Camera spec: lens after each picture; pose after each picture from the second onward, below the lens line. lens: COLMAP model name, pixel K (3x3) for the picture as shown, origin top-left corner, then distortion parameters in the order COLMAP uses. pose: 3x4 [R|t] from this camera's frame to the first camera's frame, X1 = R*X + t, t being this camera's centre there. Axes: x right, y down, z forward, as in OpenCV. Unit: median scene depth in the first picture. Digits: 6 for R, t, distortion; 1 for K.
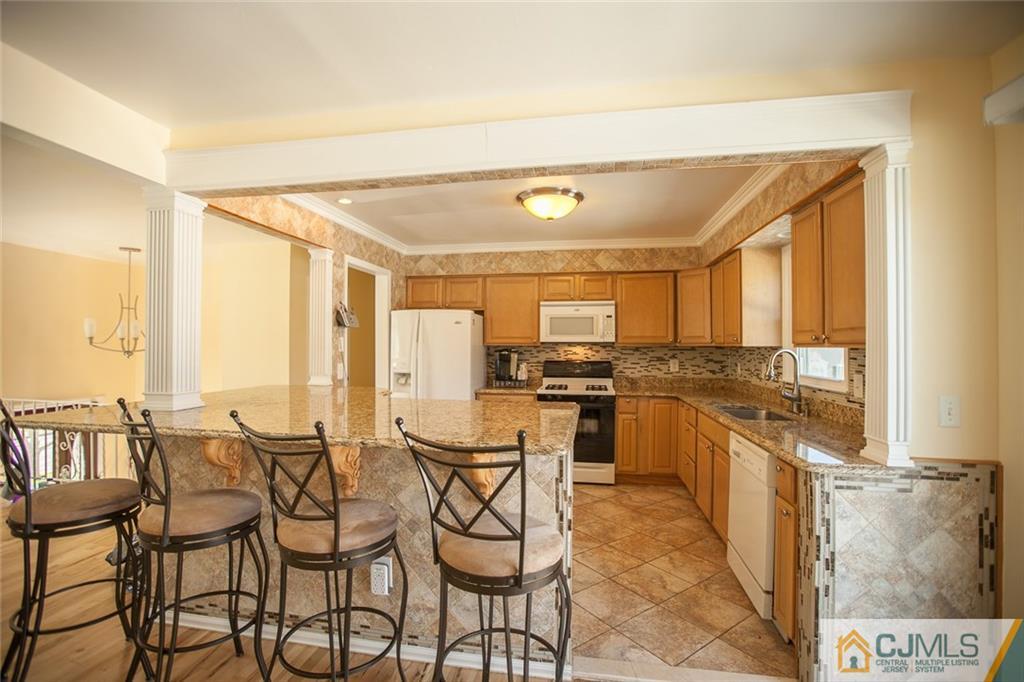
lens RADIAL K [[469.3, 0, 518.0], [0, 469.3, 349.6], [0, 0, 1]] dist [-0.032220, 0.007716]
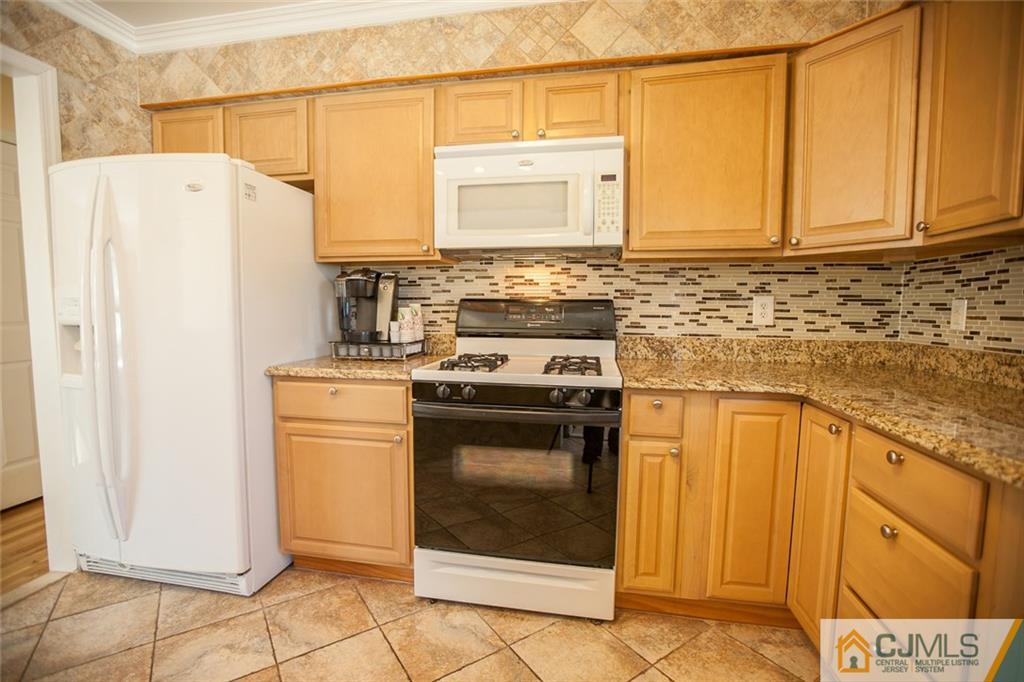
lens RADIAL K [[469.3, 0, 507.2], [0, 469.3, 343.4], [0, 0, 1]] dist [-0.032220, 0.007716]
pose [[0.999549, 0.004734, -0.029653, 0.117945], [-0.002487, 0.997154, 0.075346, 0.033159], [0.029925, -0.075238, 0.996716, 0.580300]]
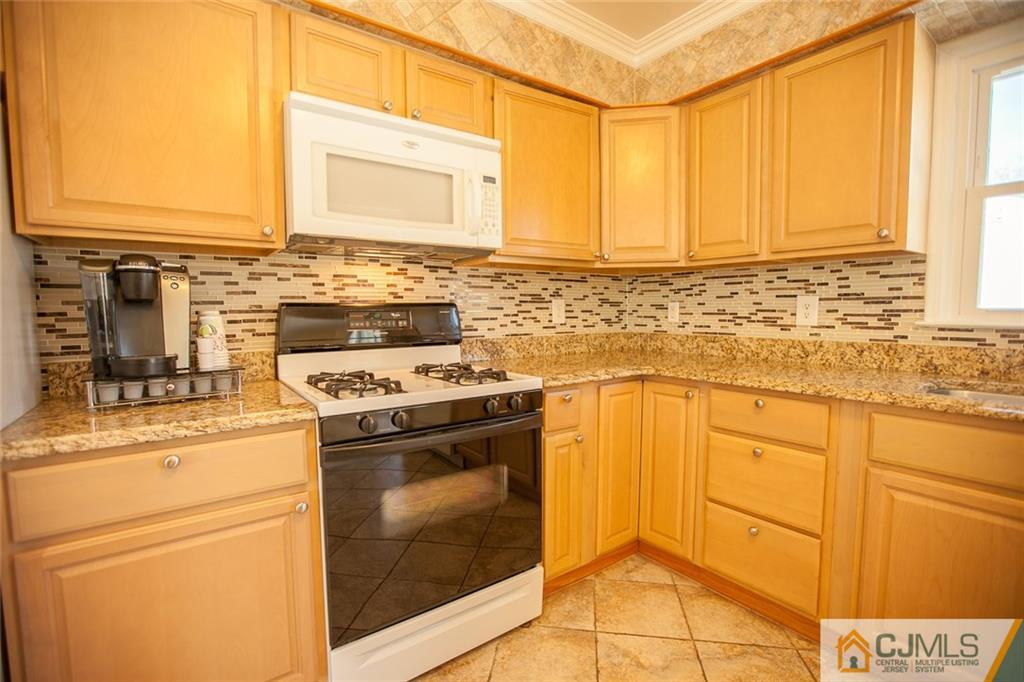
lens RADIAL K [[469.3, 0, 516.5], [0, 469.3, 343.2], [0, 0, 1]] dist [-0.032220, 0.007716]
pose [[0.704805, -0.060505, 0.706817, -0.060742], [0.013670, 0.997330, 0.071741, 0.031647], [-0.709270, -0.040901, 0.703750, 0.680285]]
